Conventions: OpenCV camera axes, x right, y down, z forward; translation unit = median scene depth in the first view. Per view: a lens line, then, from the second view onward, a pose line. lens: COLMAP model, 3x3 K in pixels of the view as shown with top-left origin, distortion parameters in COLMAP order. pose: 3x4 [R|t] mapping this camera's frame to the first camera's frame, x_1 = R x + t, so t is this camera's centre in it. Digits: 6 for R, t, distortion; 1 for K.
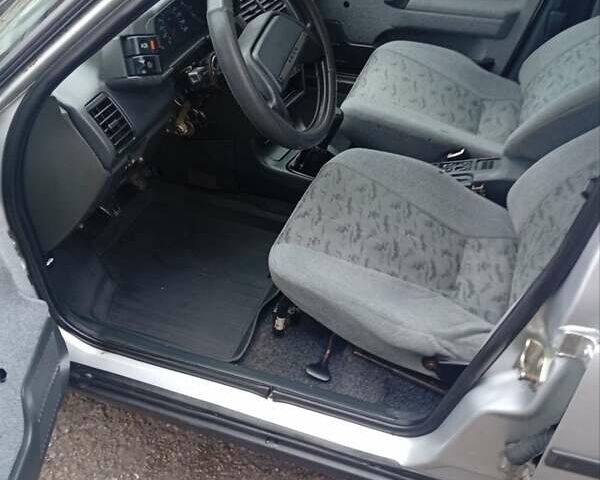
lens RADIAL K [[600.7, 0, 300.0], [0, 600.7, 240.0], [0, 0, 1]] dist [0.100012, -0.224542]
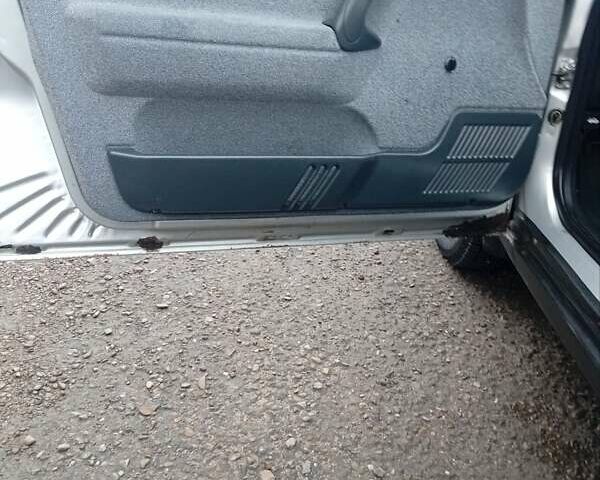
lens RADIAL K [[600.7, 0, 300.0], [0, 600.7, 240.0], [0, 0, 1]] dist [0.100012, -0.224542]
pose [[0.289832, 0.405406, -0.866974, 0.321856], [-0.662190, 0.738975, 0.124181, 0.339152], [0.691015, 0.538110, 0.482634, 0.333629]]
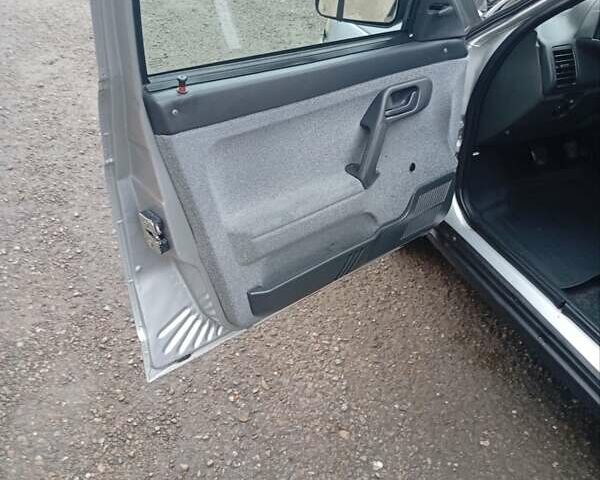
lens RADIAL K [[600.7, 0, 300.0], [0, 600.7, 240.0], [0, 0, 1]] dist [0.100012, -0.224542]
pose [[0.626585, 0.449916, -0.636370, 0.315122], [-0.508952, 0.854601, 0.103080, 0.263481], [0.590220, 0.259294, 0.764465, -0.269386]]
